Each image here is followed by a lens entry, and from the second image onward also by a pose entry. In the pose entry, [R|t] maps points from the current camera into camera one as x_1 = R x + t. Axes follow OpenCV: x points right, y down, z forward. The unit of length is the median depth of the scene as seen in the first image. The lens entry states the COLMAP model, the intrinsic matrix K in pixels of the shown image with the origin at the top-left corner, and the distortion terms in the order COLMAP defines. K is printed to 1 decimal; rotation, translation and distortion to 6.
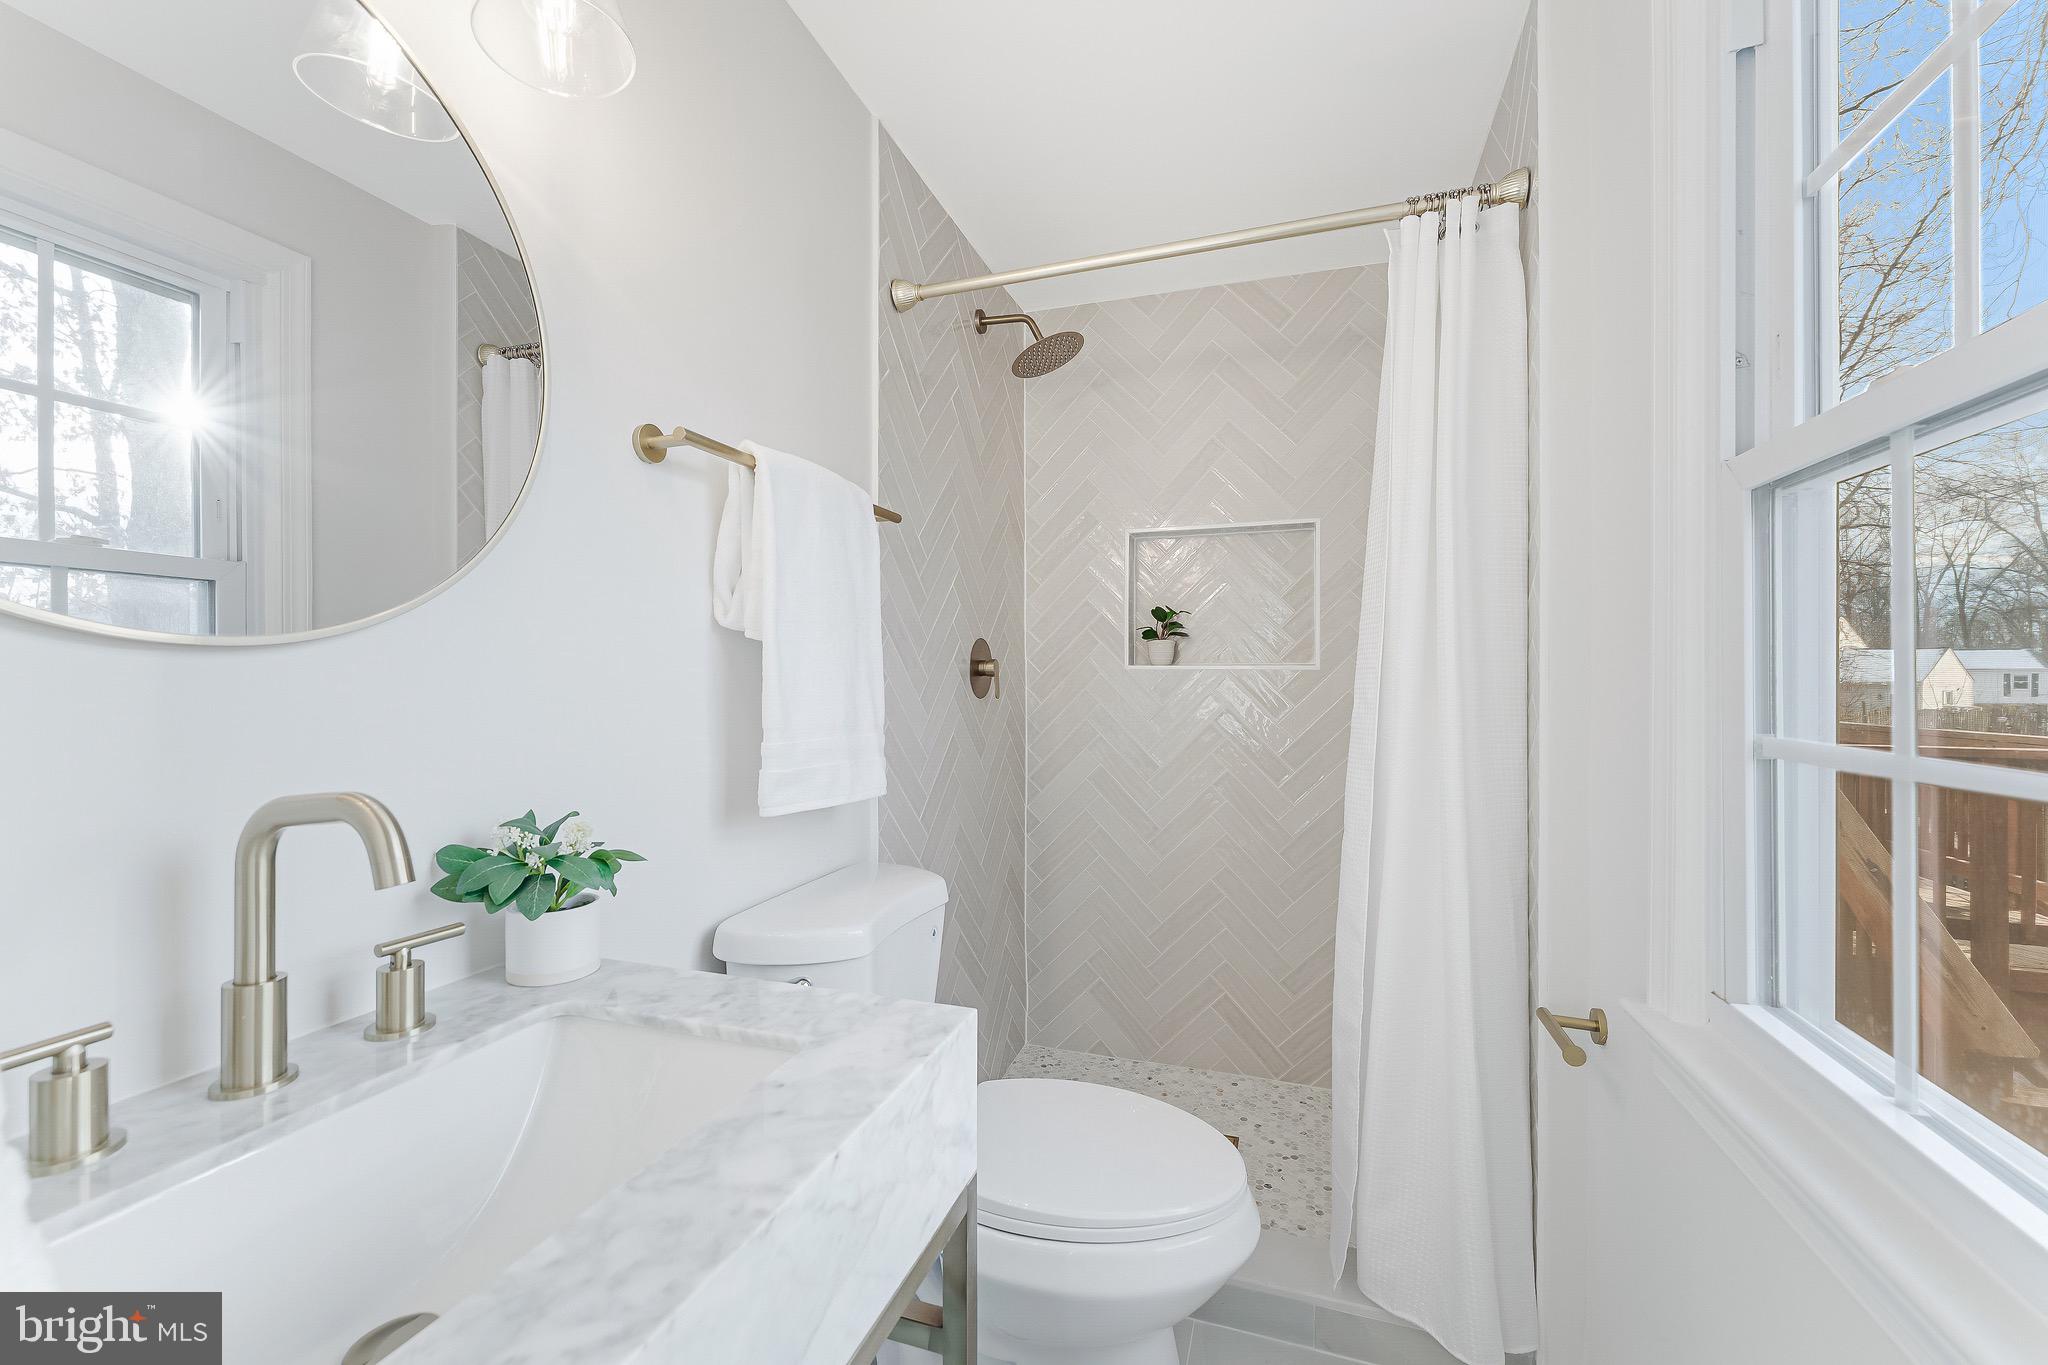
lens RADIAL K [[823.9, 0, 1035.1], [0, 823.9, 681.0], [0, 0, 1]] dist [-0.000708, -0.000139]
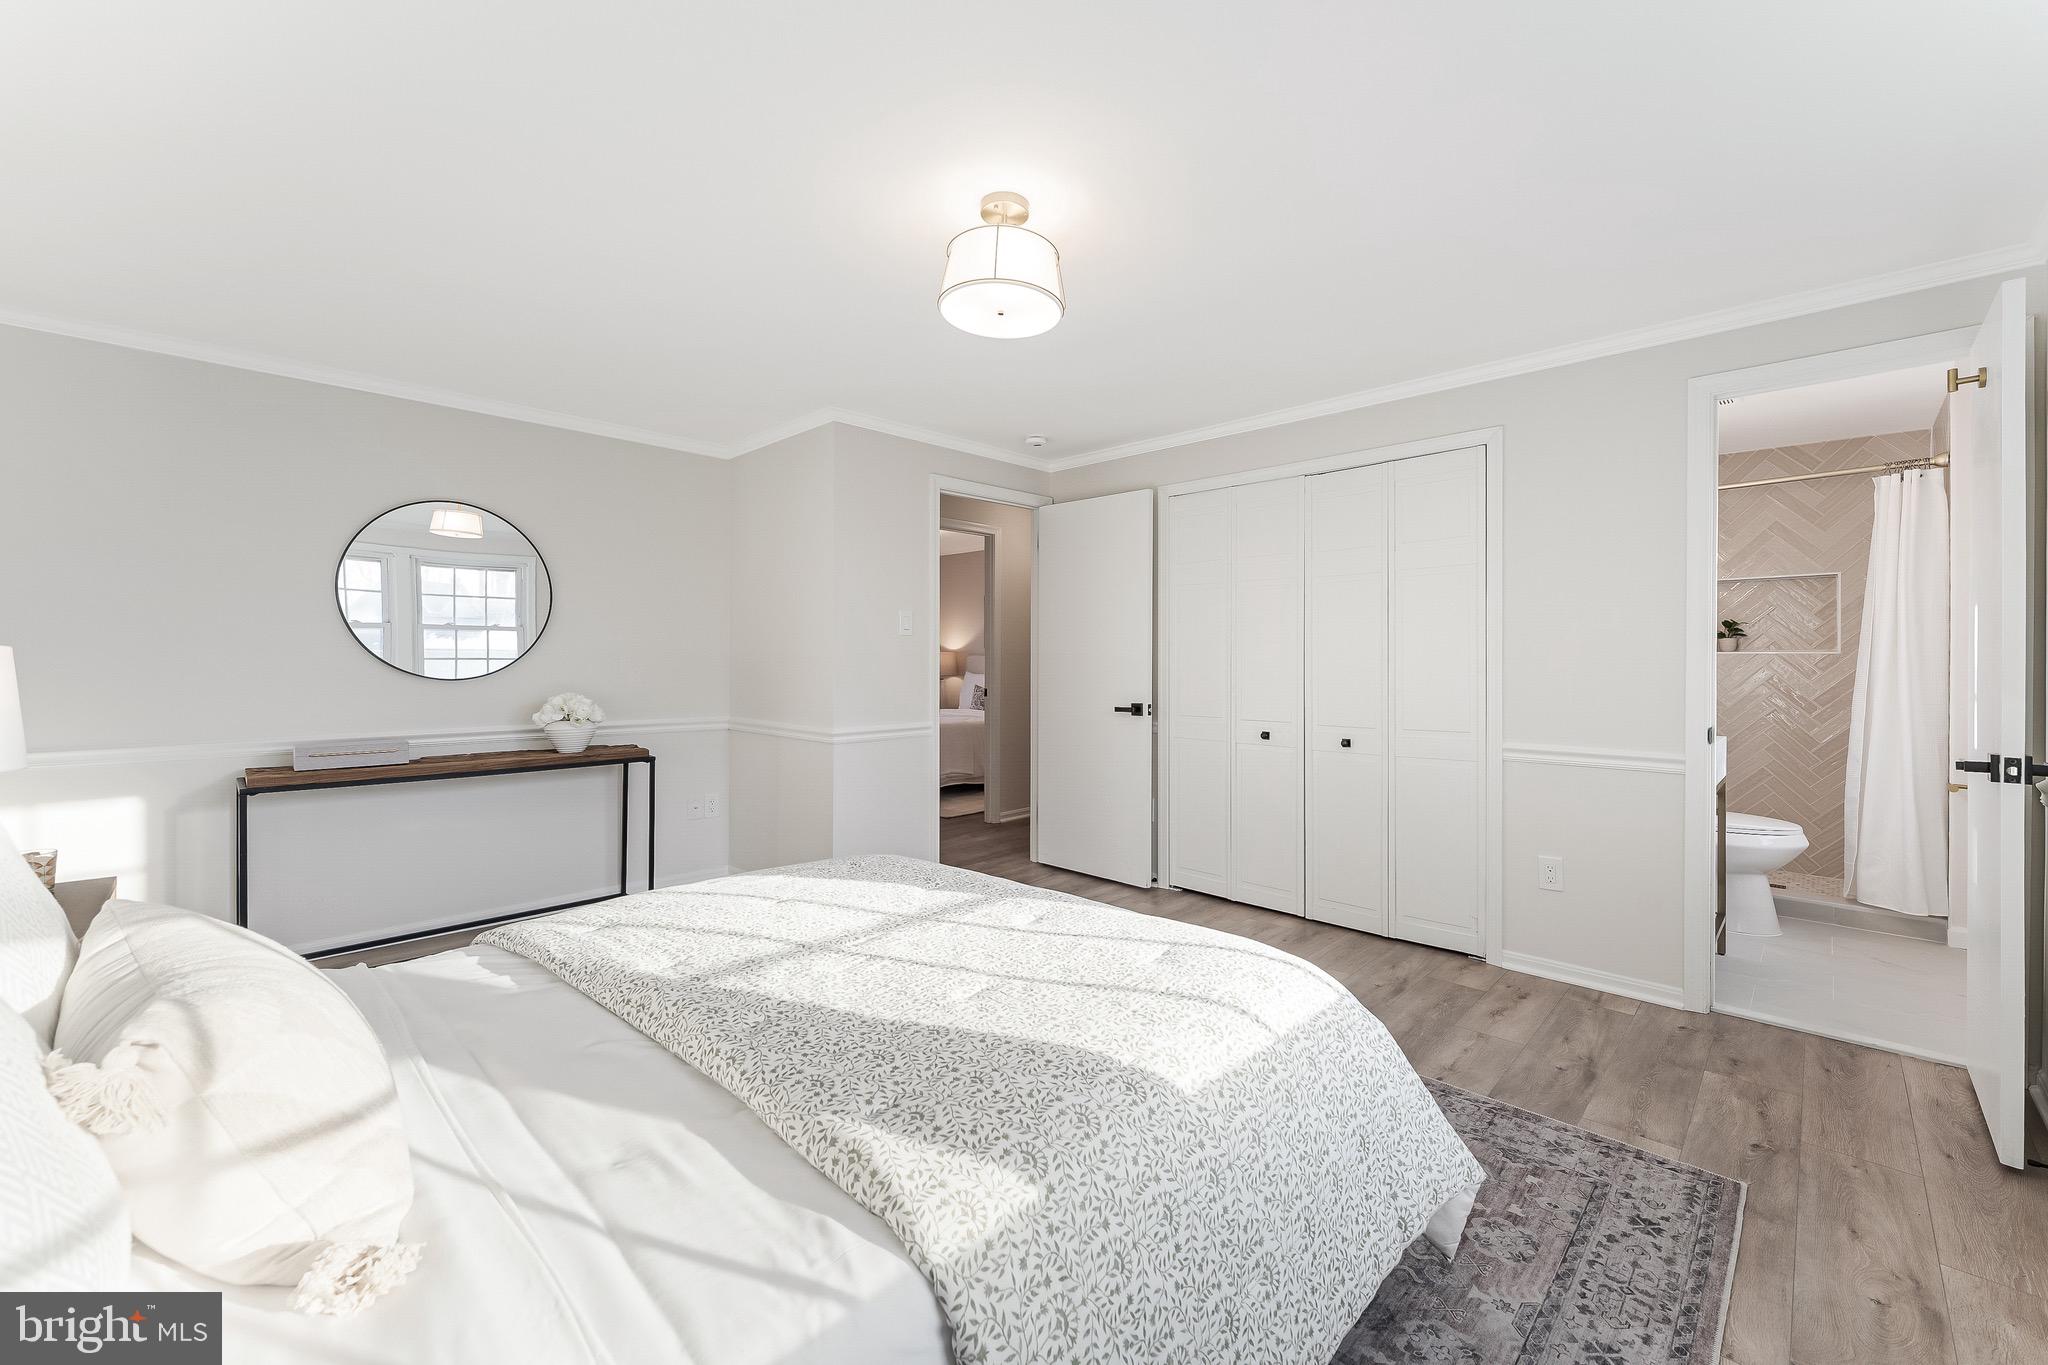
lens RADIAL K [[823.9, 0, 1025.6], [0, 823.9, 668.5], [0, 0, 1]] dist [-0.000708, -0.000139]
pose [[0.897384, 0.002372, -0.441243, -0.479551], [-0.001193, 0.999995, 0.002950, 0.016578], [0.441248, -0.002121, 0.897383, -1.462005]]
